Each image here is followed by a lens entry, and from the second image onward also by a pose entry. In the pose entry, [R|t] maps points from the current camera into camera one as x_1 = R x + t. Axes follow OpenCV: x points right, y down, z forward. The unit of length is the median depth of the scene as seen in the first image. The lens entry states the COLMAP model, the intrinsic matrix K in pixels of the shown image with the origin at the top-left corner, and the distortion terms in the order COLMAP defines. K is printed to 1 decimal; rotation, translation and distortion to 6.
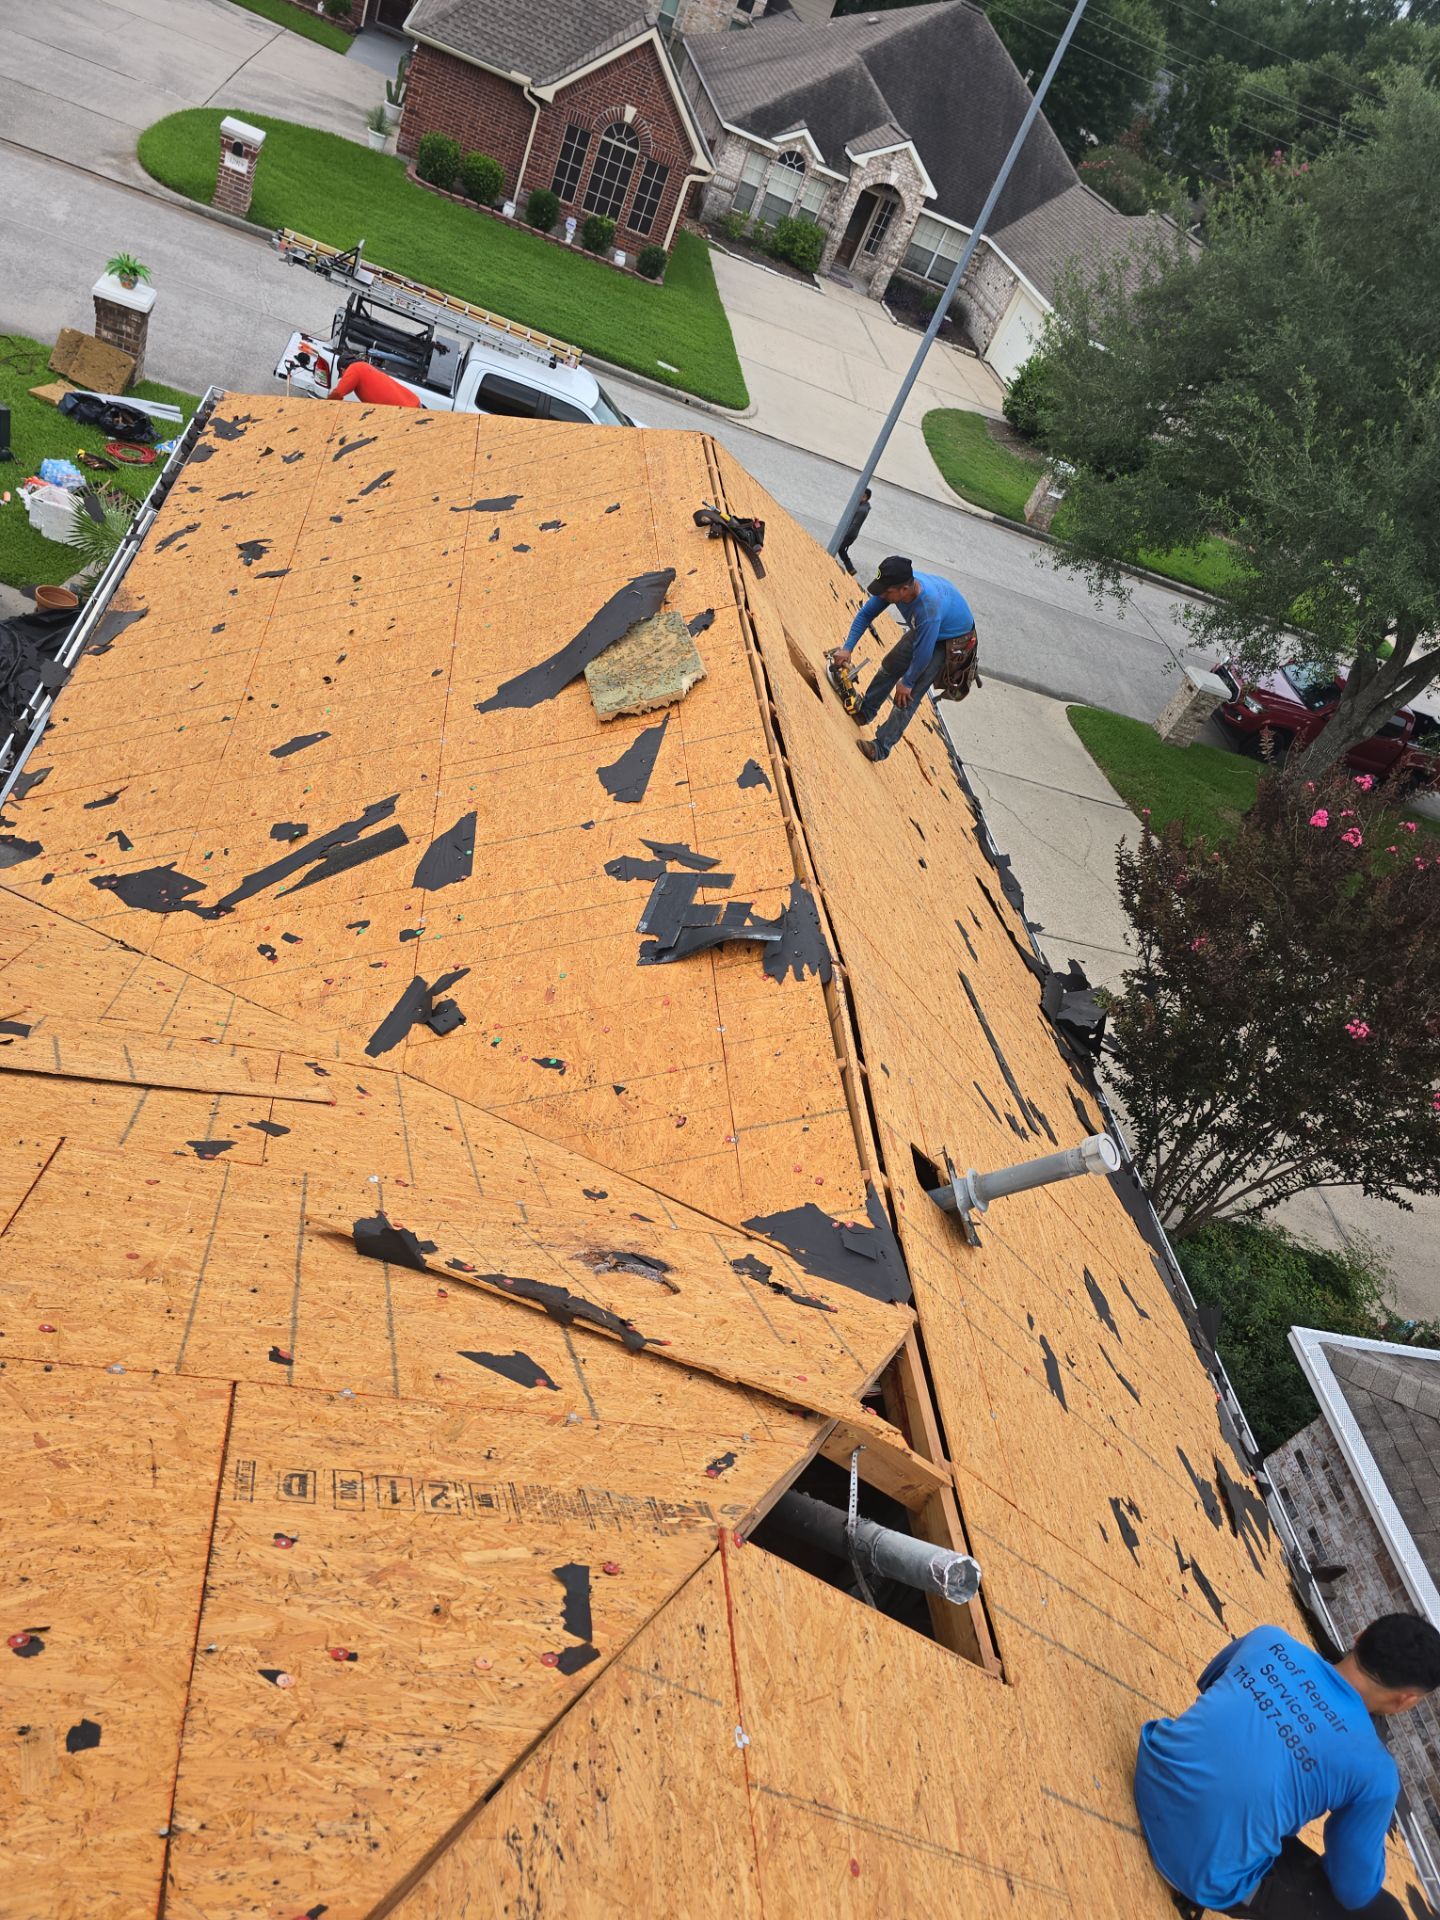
lens RADIAL K [[1265.1, 0, 719.2], [0, 1265.1, 970.5], [0, 0, 1]] dist [0.044671, -0.041712]
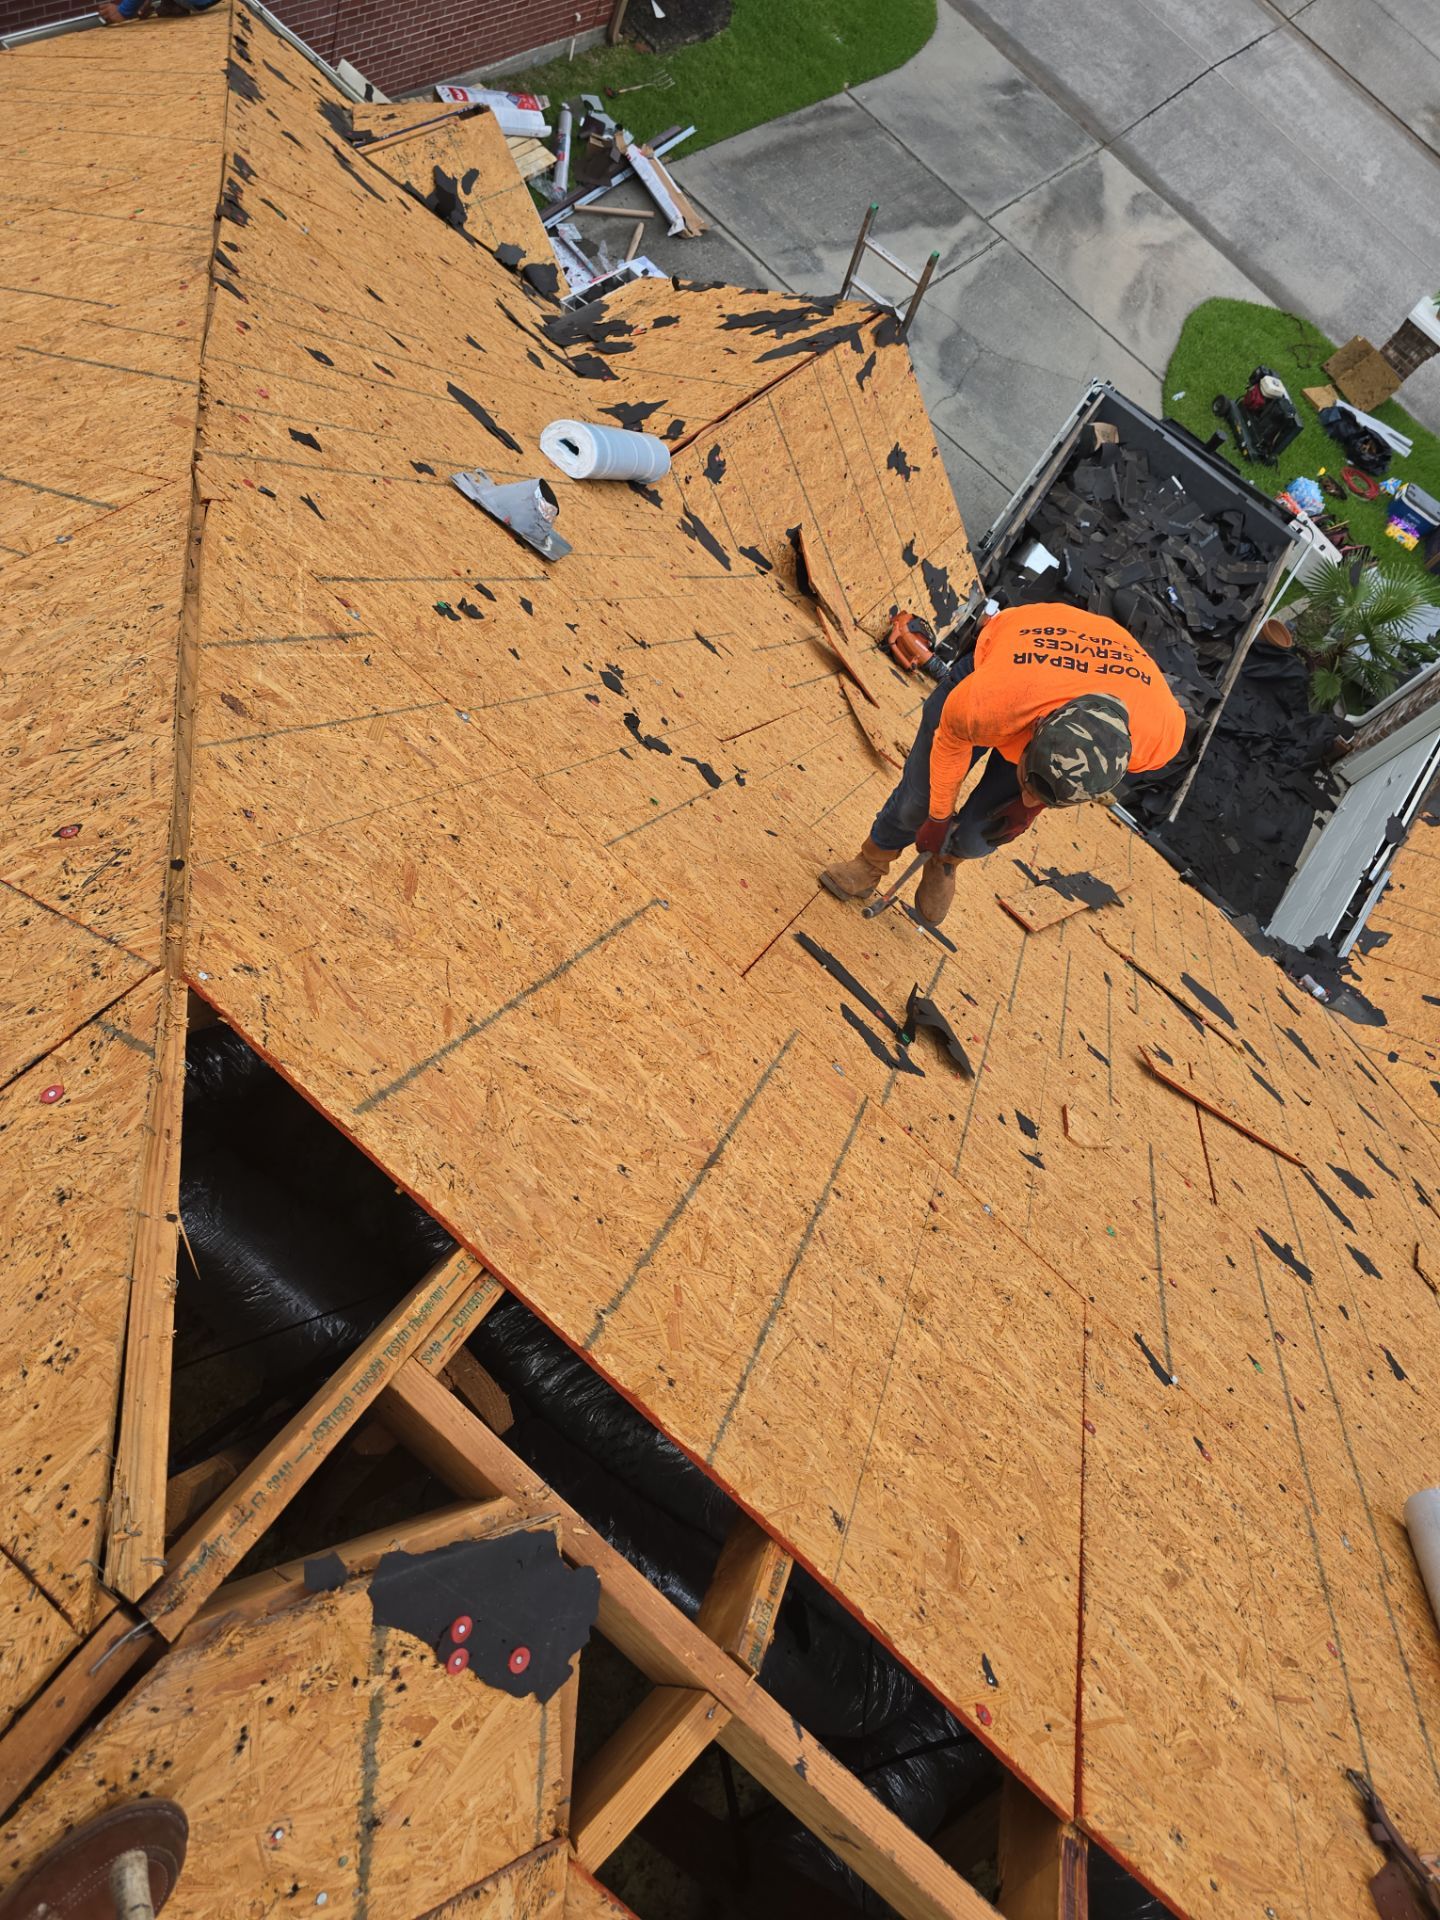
lens RADIAL K [[1265.1, 0, 719.2], [0, 1265.1, 970.5], [0, 0, 1]] dist [0.044671, -0.041712]
pose [[0.753670, 0.537642, -0.378051, -0.636034], [-0.491269, 0.842927, 0.219384, -0.099766], [0.436620, 0.020381, 0.899415, -0.444526]]
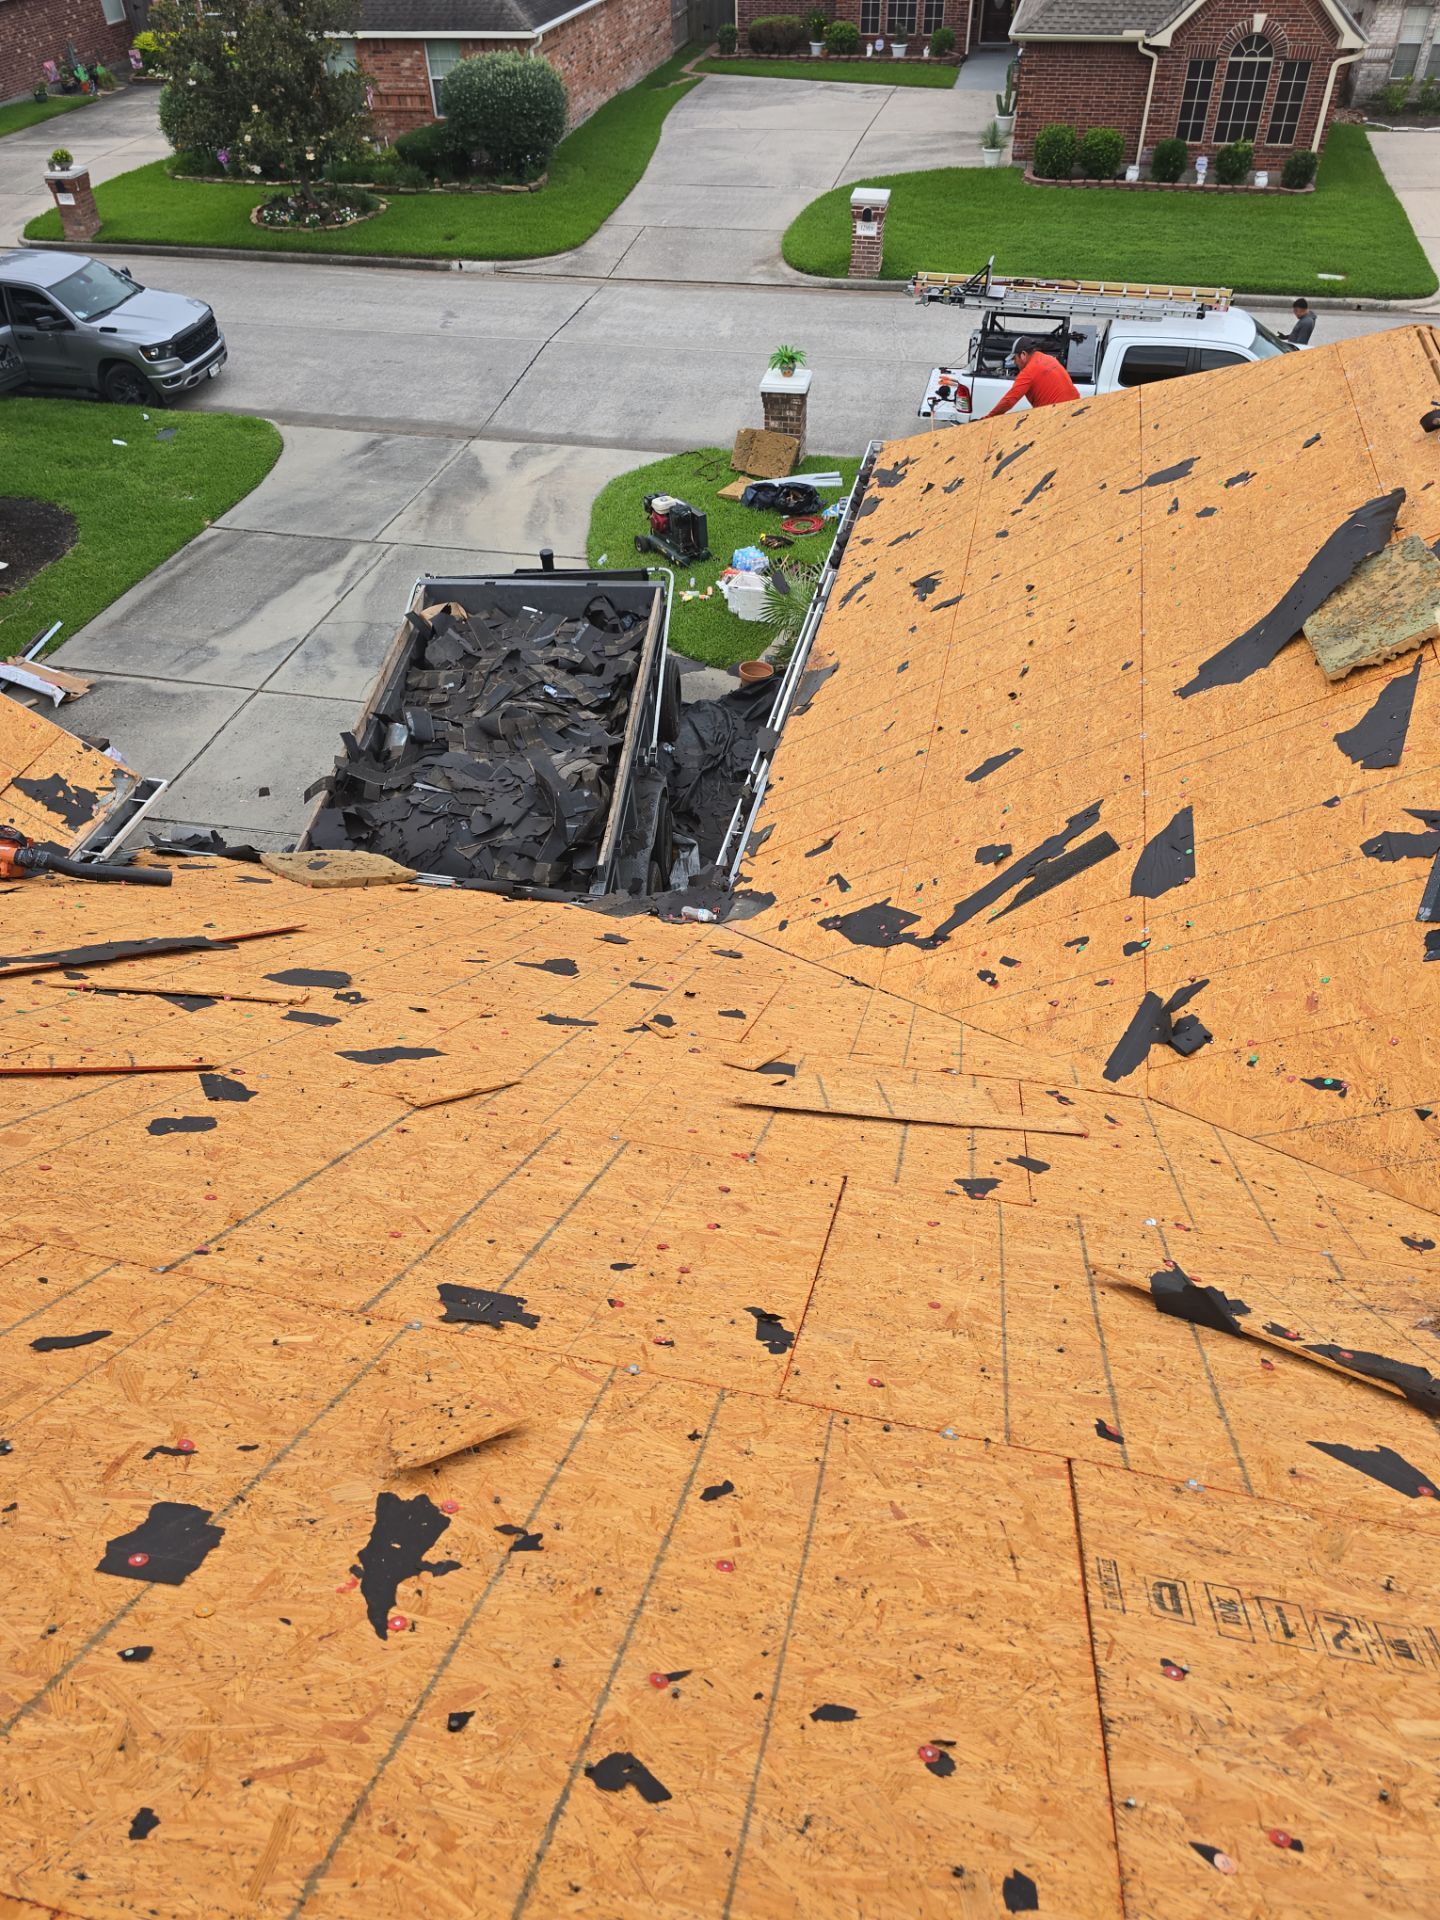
lens RADIAL K [[1273.6, 0, 720.0], [0, 1273.6, 960.0], [0, 0, 1]] dist [0.069705, -0.067924]
pose [[0.868631, -0.082830, -0.488486, -0.048174], [0.075443, 0.996542, -0.034824, -0.009203], [0.489682, -0.006604, 0.871876, 0.029810]]
